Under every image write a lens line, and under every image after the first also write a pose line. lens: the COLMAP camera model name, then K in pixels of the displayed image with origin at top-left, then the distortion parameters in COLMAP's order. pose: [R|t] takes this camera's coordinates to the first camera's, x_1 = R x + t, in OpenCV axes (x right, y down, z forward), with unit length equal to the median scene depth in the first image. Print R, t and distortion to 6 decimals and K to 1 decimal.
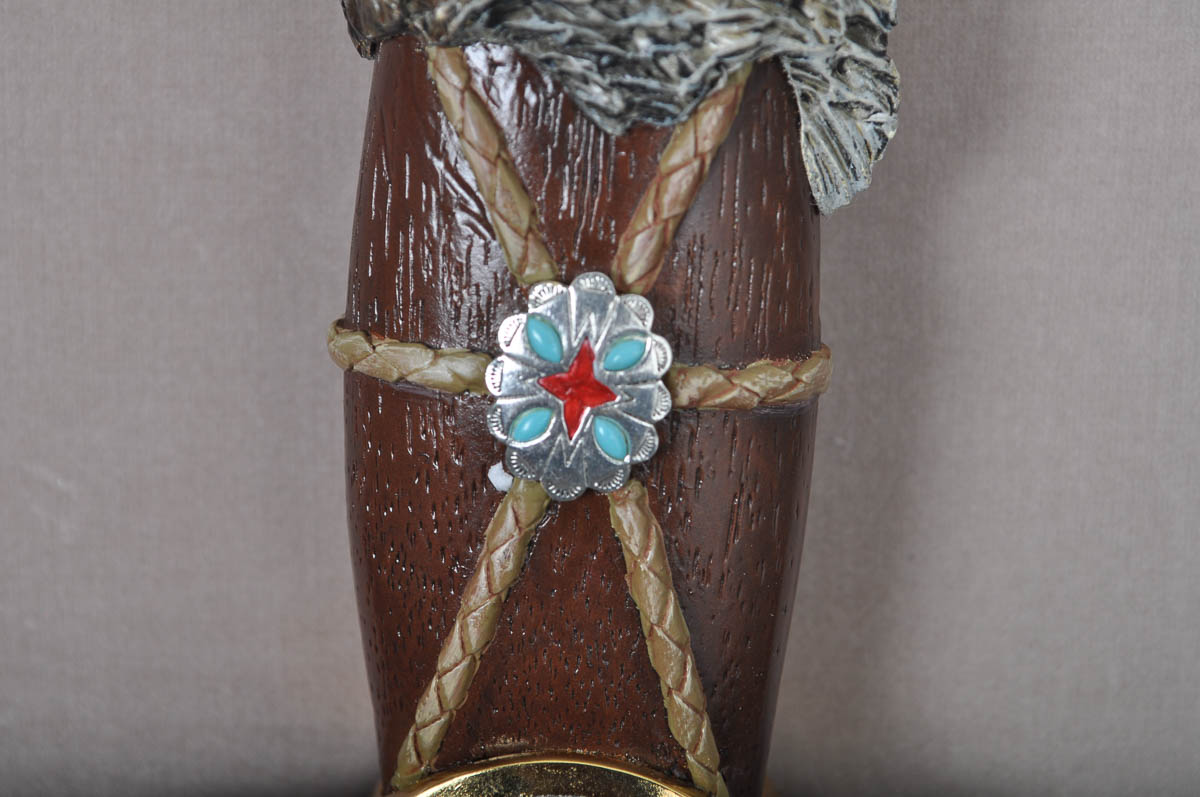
lens RADIAL K [[2639.1, 0, 602.1], [0, 2639.1, 400.4], [0, 0, 1]] dist [-0.011132, 0.000000]
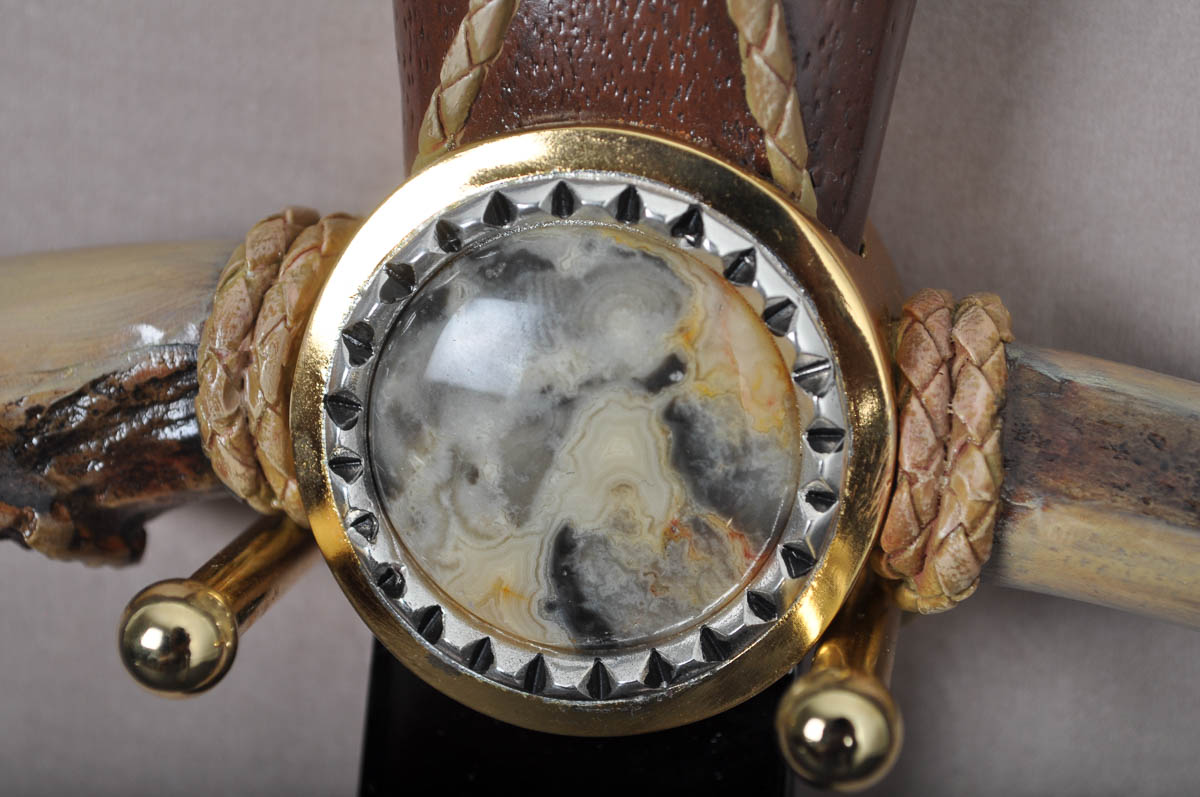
lens RADIAL K [[2639.1, 0, 592.3], [0, 2639.1, 401.2], [0, 0, 1]] dist [-0.011132, 0.000000]
pose [[0.990371, 0.083598, -0.110352, 0.075227], [-0.083029, 0.996499, 0.009742, 0.210907], [0.110780, -0.000486, 0.993845, 0.195528]]
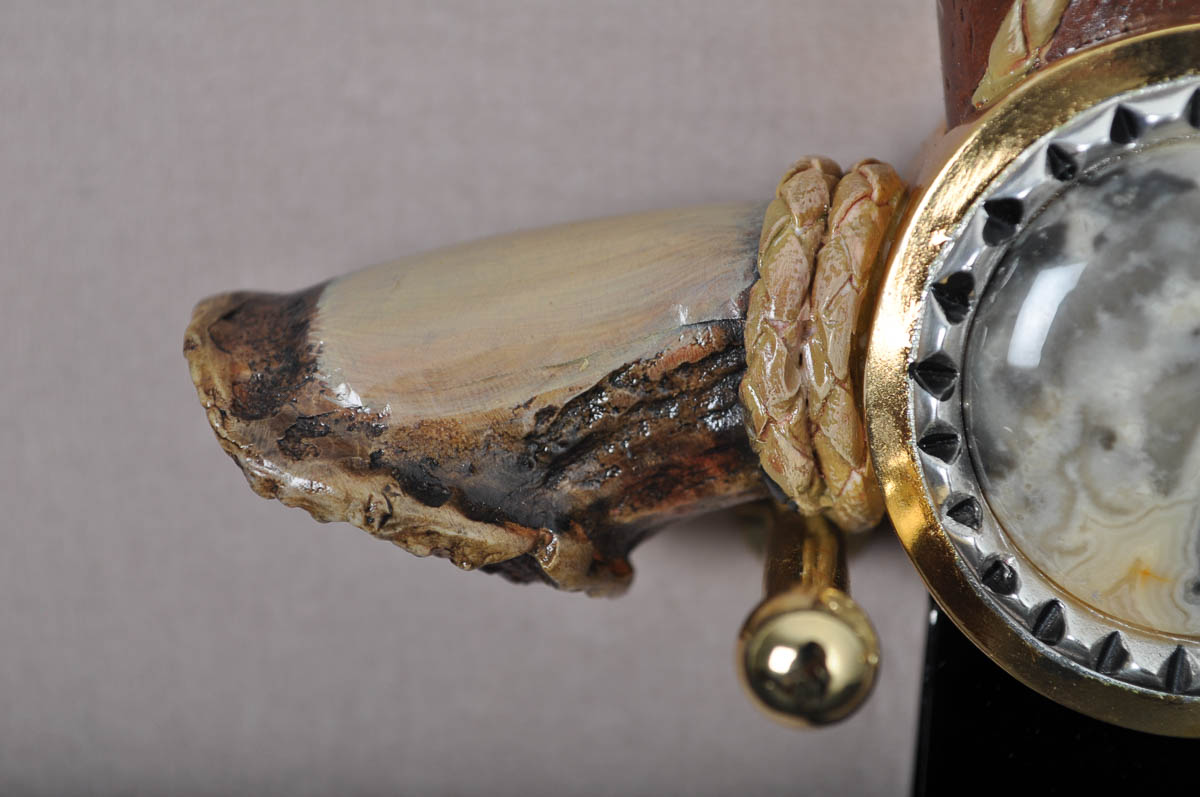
lens RADIAL K [[2639.1, 0, 599.9], [0, 2639.1, 392.5], [0, 0, 1]] dist [-0.011132, 0.000000]
pose [[0.999252, 0.002660, -0.038571, -0.157851], [-0.003821, 0.999541, -0.030052, 0.253926], [0.038473, 0.030177, 0.998804, 0.302406]]
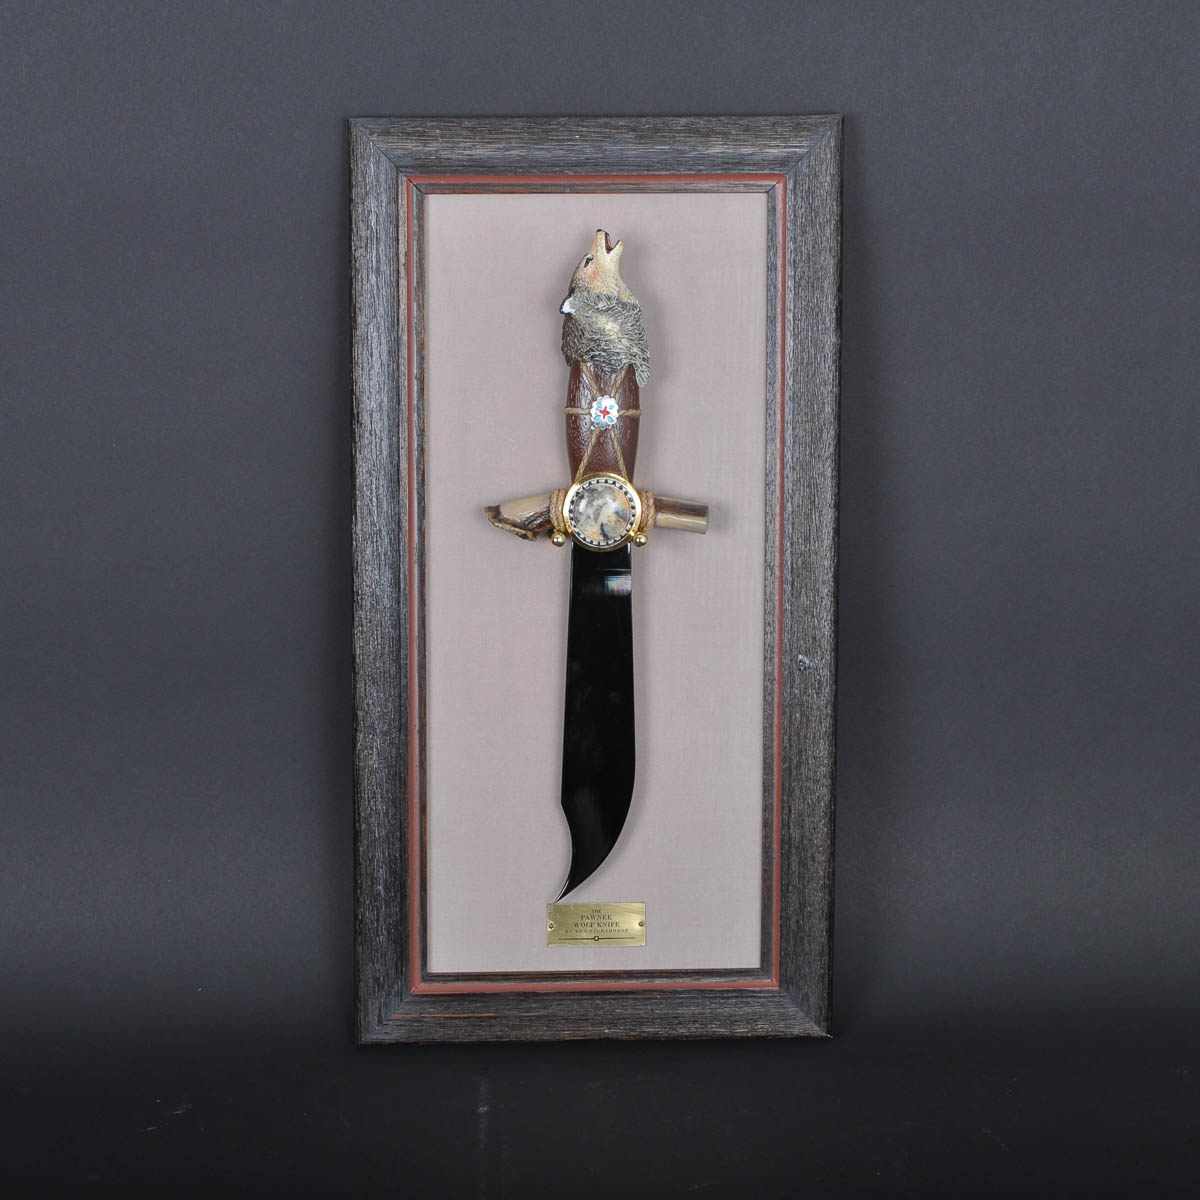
lens RADIAL K [[2339.9, 0, 600.3], [0, 2339.9, 601.5], [0, 0, 1]] dist [0.274544, 0.000000]
pose [[0.997375, -0.029309, 0.066210, -0.410189], [0.034187, 0.996688, -0.073786, 0.874217], [-0.063828, 0.075856, 0.995074, -4.690356]]
